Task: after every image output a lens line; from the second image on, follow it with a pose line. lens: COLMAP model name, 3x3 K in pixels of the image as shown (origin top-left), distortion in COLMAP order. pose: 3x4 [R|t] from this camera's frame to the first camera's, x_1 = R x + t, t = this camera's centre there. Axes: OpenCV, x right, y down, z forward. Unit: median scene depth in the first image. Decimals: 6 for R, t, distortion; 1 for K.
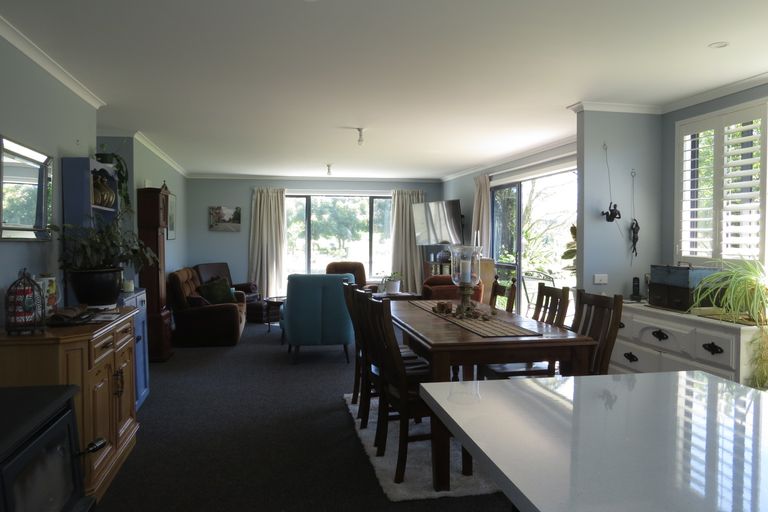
lens RADIAL K [[613.4, 0, 384.0], [0, 613.4, 256.0], [0, 0, 1]] dist [-0.013742, 0.000241]
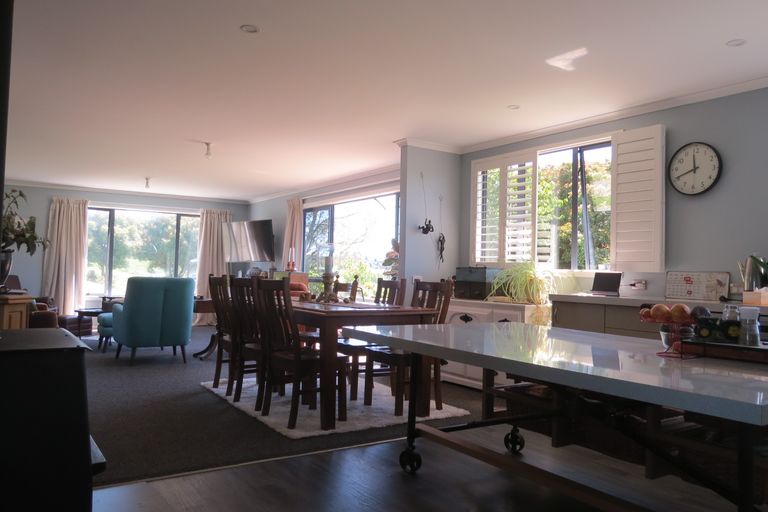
lens RADIAL K [[613.4, 0, 384.0], [0, 613.4, 256.0], [0, 0, 1]] dist [-0.013742, 0.000241]
pose [[0.927028, 0.032573, 0.373574, -0.183385], [-0.010907, 0.998141, -0.059967, 0.066671], [-0.374833, 0.051516, 0.925660, -0.142986]]
